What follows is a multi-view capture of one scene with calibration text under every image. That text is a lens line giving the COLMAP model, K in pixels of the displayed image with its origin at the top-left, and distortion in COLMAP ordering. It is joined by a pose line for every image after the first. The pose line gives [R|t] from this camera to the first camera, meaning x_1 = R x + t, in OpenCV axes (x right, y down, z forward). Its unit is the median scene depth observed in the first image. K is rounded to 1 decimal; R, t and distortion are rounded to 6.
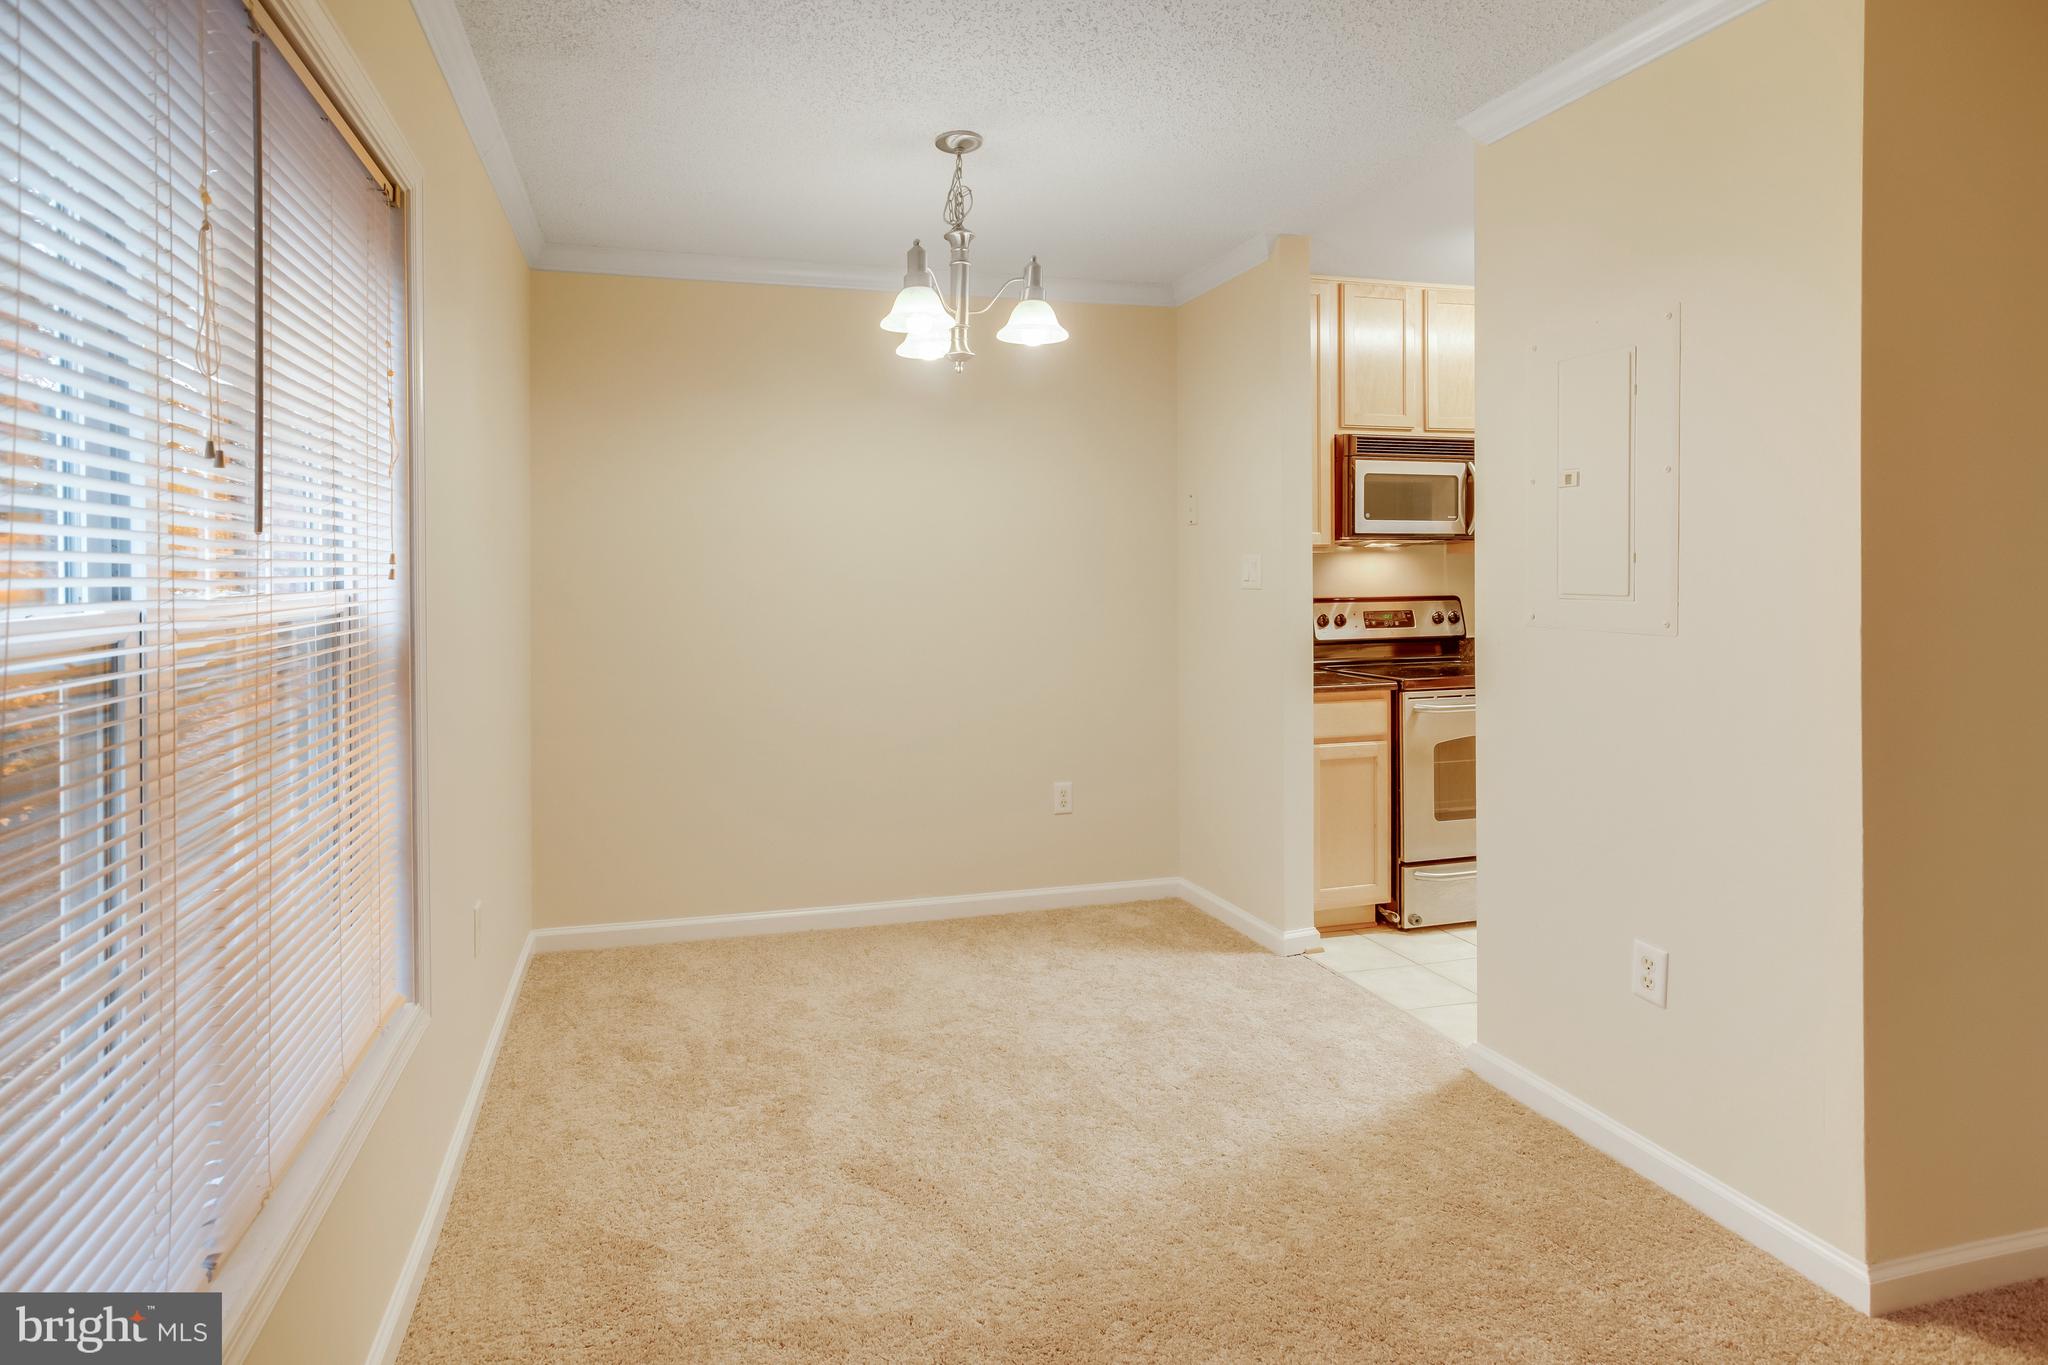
lens RADIAL K [[1207.9, 0, 1019.3], [0, 1207.9, 611.3], [0, 0, 1]] dist [-0.007408, 0.027226]
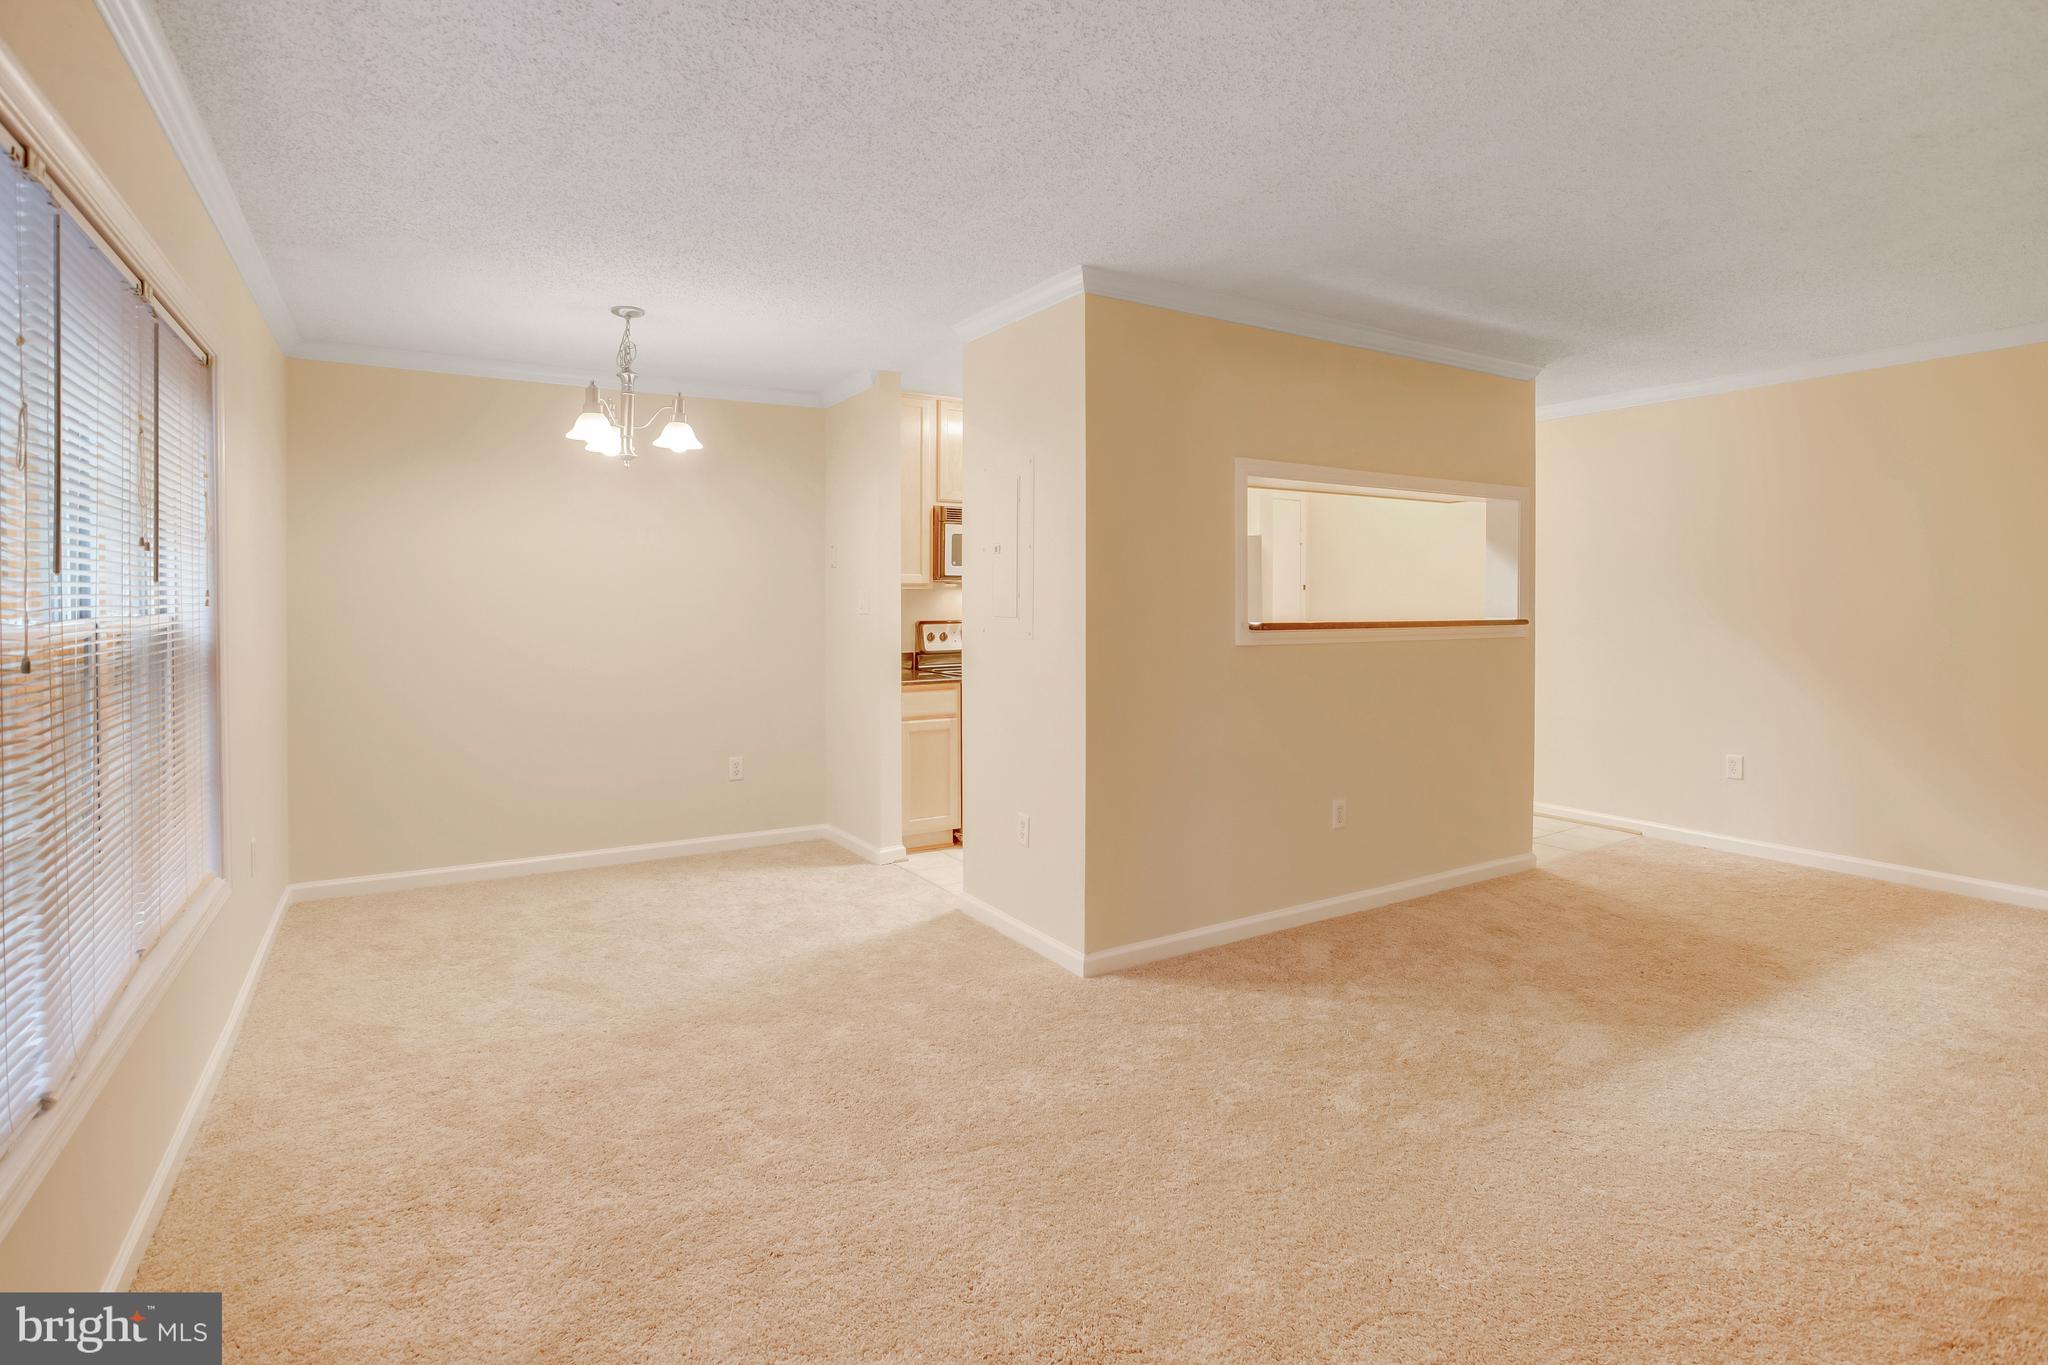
lens RADIAL K [[1016.7, 0, 1036.3], [0, 1016.7, 627.5], [0, 0, 1]] dist [-0.036141, 0.025009]
pose [[0.963935, -0.002569, 0.266125, 0.116776], [0.004214, 0.999975, -0.005612, 0.008631], [-0.266104, 0.006531, 0.963922, -0.366409]]
